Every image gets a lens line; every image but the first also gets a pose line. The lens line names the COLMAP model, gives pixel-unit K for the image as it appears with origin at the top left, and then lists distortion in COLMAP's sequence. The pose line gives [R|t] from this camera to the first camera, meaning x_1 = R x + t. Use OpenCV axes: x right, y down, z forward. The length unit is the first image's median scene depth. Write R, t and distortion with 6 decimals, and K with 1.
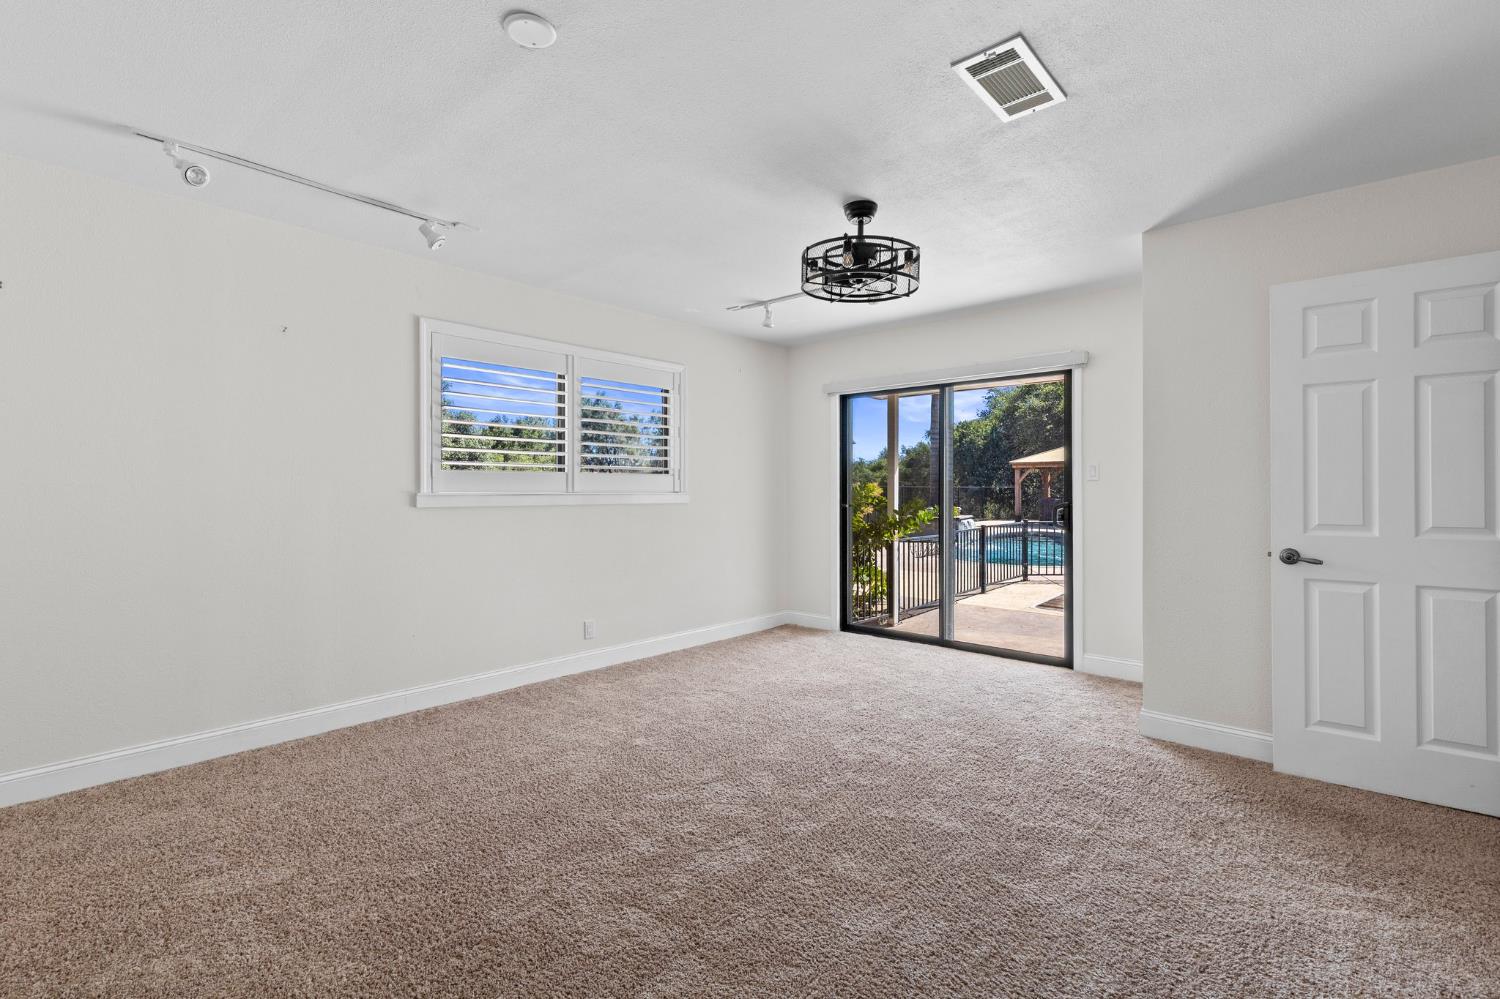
lens RADIAL K [[694.9, 0, 745.5], [0, 694.9, 493.6], [0, 0, 1]] dist [0.013504, -0.002070]
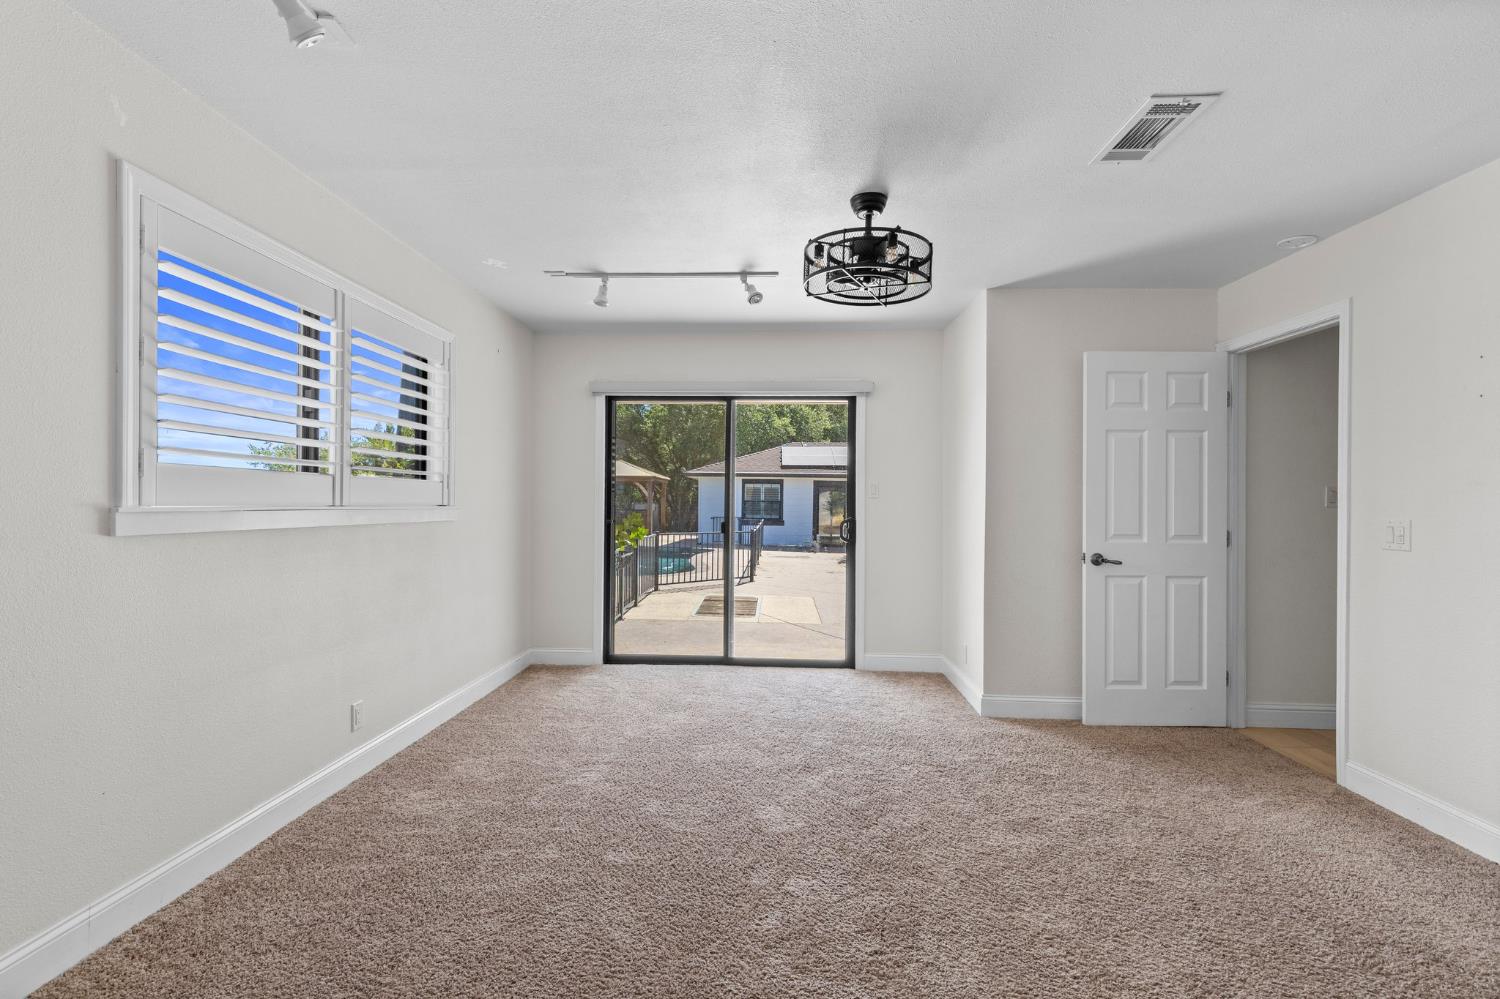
lens RADIAL K [[694.9, 0, 751.5], [0, 694.9, 503.4], [0, 0, 1]] dist [0.013504, -0.002070]
pose [[0.772420, 0.007370, 0.635070, -0.438382], [-0.006304, 0.999972, -0.003937, -0.004508], [-0.635081, -0.000962, 0.772445, 0.316349]]
